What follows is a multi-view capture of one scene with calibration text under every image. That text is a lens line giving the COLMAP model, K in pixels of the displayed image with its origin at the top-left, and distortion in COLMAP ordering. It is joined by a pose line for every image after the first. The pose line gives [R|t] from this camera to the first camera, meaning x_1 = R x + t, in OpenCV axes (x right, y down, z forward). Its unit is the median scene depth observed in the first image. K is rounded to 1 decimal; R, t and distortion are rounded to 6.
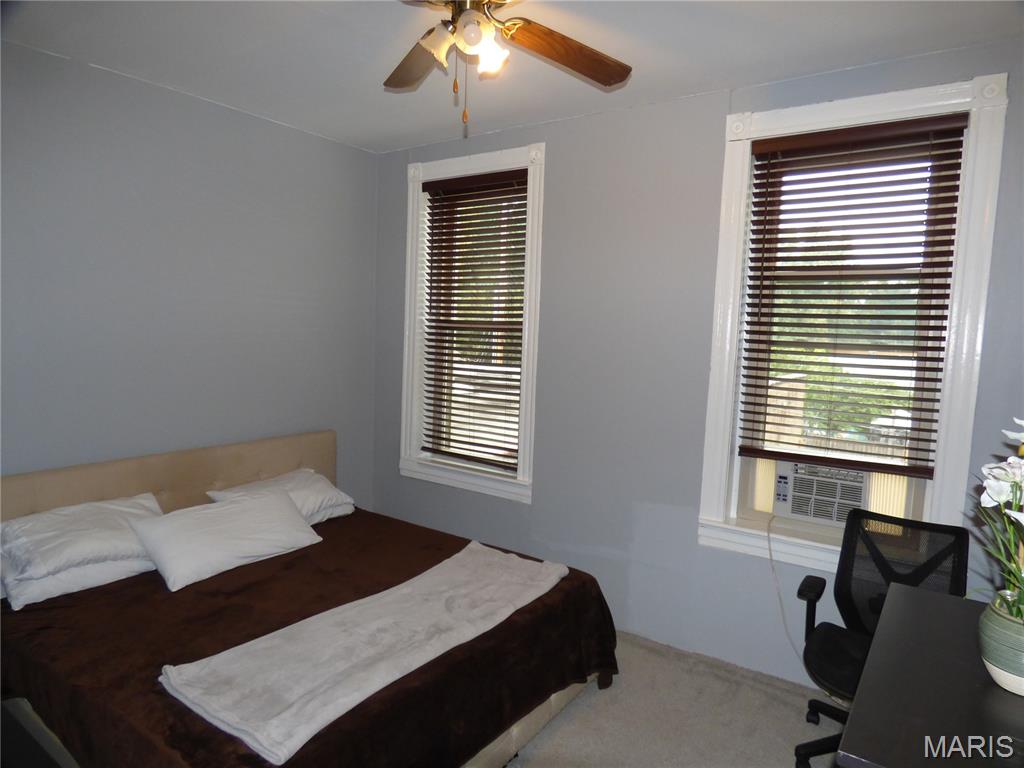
lens RADIAL K [[637.9, 0, 512.0], [0, 637.9, 384.0], [0, 0, 1]] dist [-0.004118, -0.000670]
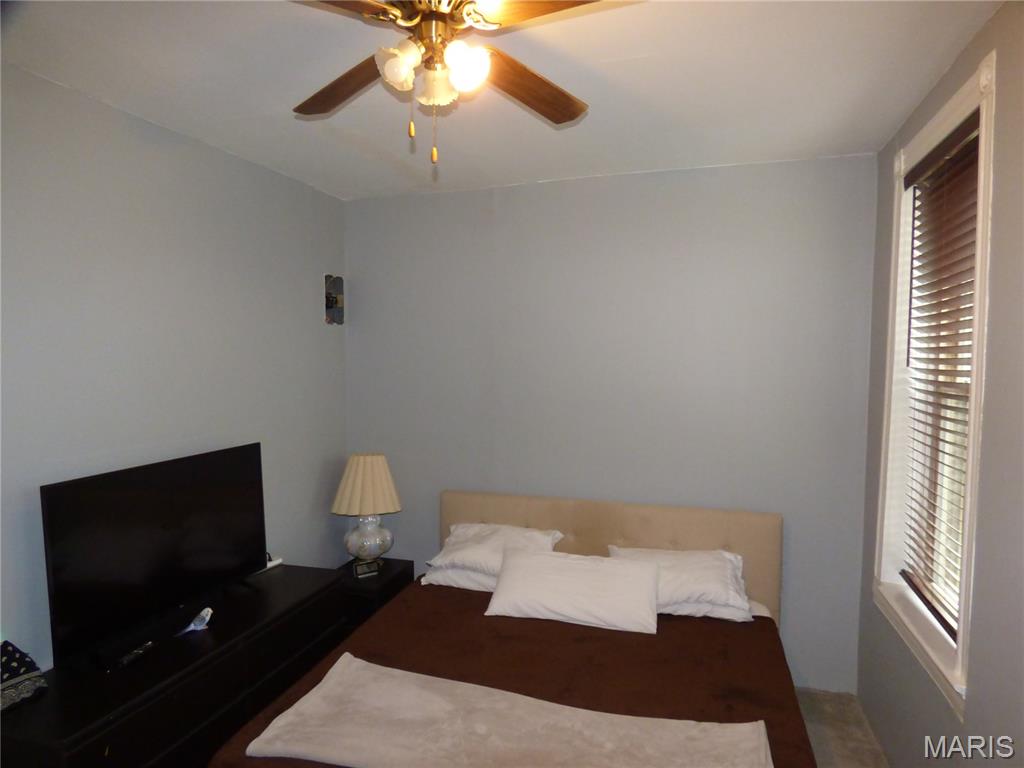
lens RADIAL K [[637.9, 0, 512.0], [0, 637.9, 384.0], [0, 0, 1]] dist [-0.004118, -0.000670]
pose [[0.305088, 0.018051, -0.952153, 0.395185], [-0.080178, 0.996757, -0.006794, -0.063278], [0.948943, 0.078414, 0.305546, 0.431326]]
